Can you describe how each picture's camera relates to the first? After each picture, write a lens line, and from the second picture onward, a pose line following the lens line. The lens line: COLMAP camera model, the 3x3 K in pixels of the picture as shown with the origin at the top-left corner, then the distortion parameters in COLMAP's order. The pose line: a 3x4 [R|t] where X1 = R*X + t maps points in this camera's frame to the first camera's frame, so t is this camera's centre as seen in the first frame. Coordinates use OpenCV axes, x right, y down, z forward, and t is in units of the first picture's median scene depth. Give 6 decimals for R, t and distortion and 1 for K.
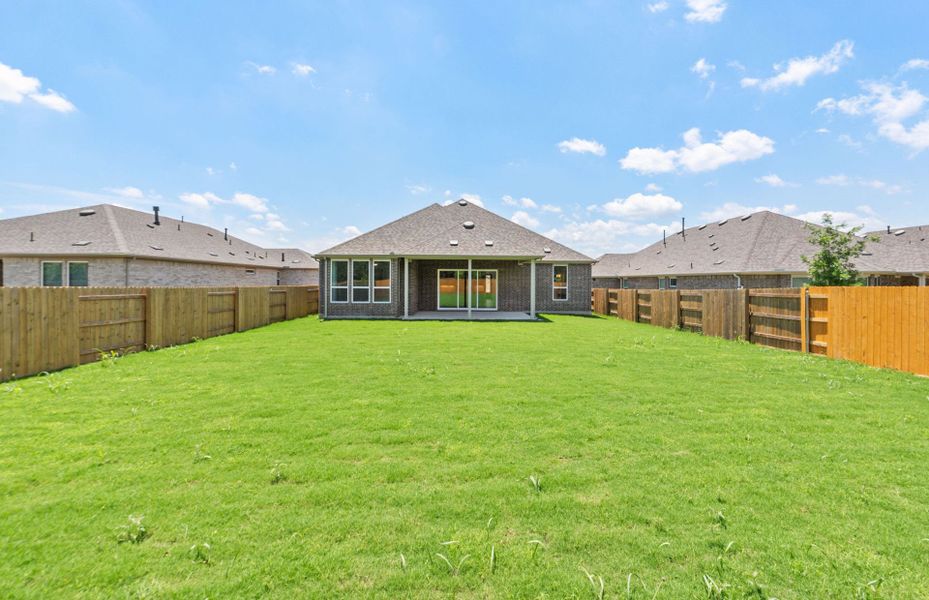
lens RADIAL K [[394.4, 0, 467.0], [0, 394.4, 289.2], [0, 0, 1]] dist [-0.002261, -0.000745]
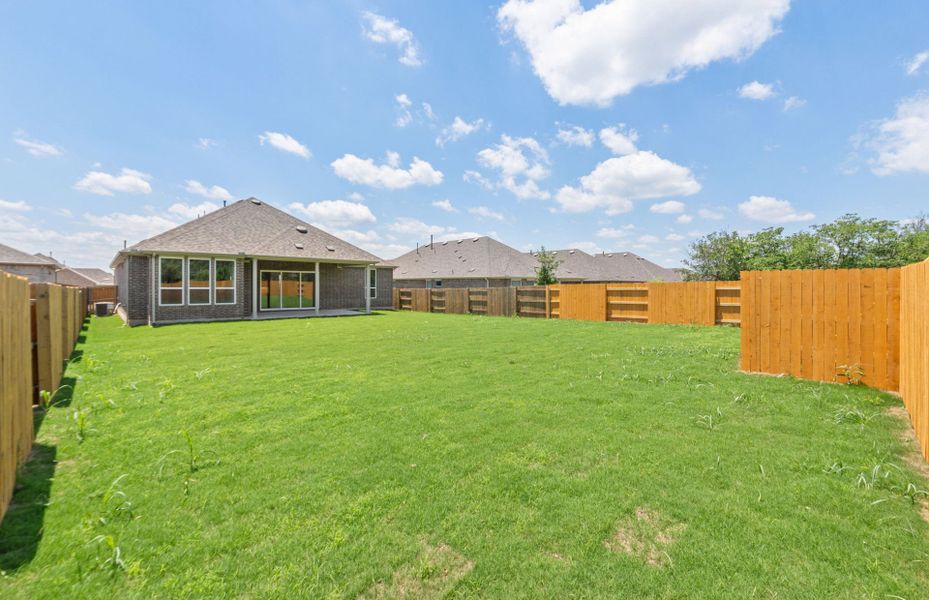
lens RADIAL K [[400.1, 0, 468.2], [0, 400.1, 294.8], [0, 0, 1]] dist [-0.000023, -0.000355]
pose [[0.739022, -0.017606, 0.673451, -0.435506], [0.012734, 0.999845, 0.012165, 0.007537], [-0.673561, -0.000415, 0.739132, -0.116077]]
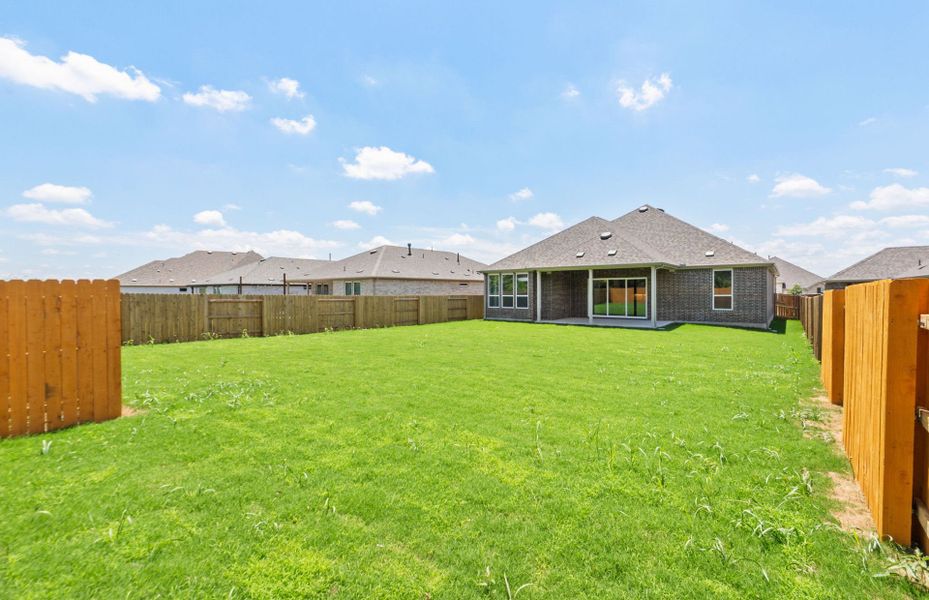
lens RADIAL K [[400.1, 0, 468.2], [0, 400.1, 294.8], [0, 0, 1]] dist [-0.000023, -0.000355]
pose [[0.765474, -0.004633, -0.643450, 0.450661], [-0.002599, 0.999944, -0.010291, 0.005924], [0.643461, 0.009550, 0.765419, -0.051689]]
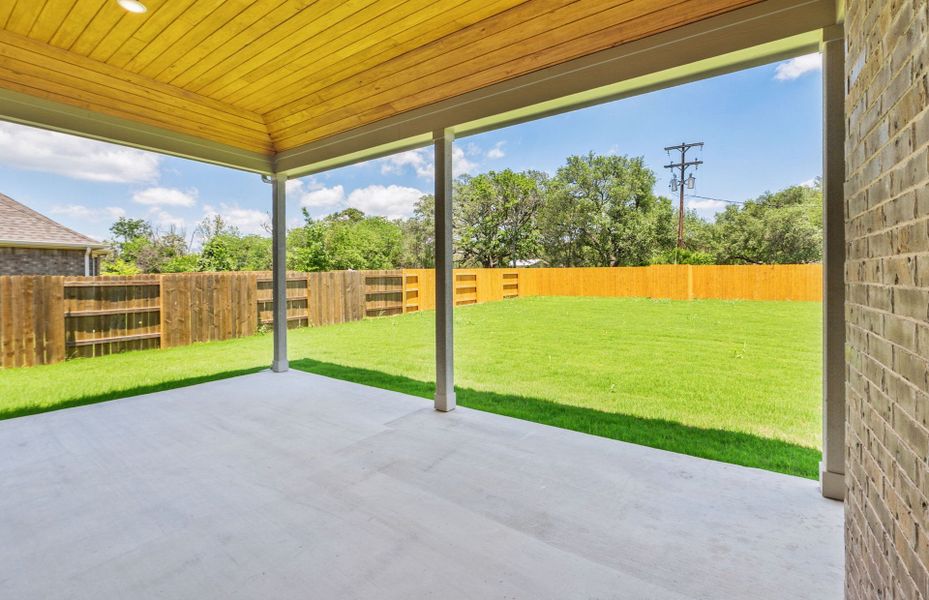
lens RADIAL K [[408.5, 0, 469.8], [0, 408.5, 277.3], [0, 0, 1]] dist [-0.002460, -0.000283]
pose [[-0.811346, -0.003273, 0.584558, -0.133693], [0.010865, 0.999727, 0.020679, -0.001103], [-0.584466, 0.023129, -0.811089, 1.175448]]
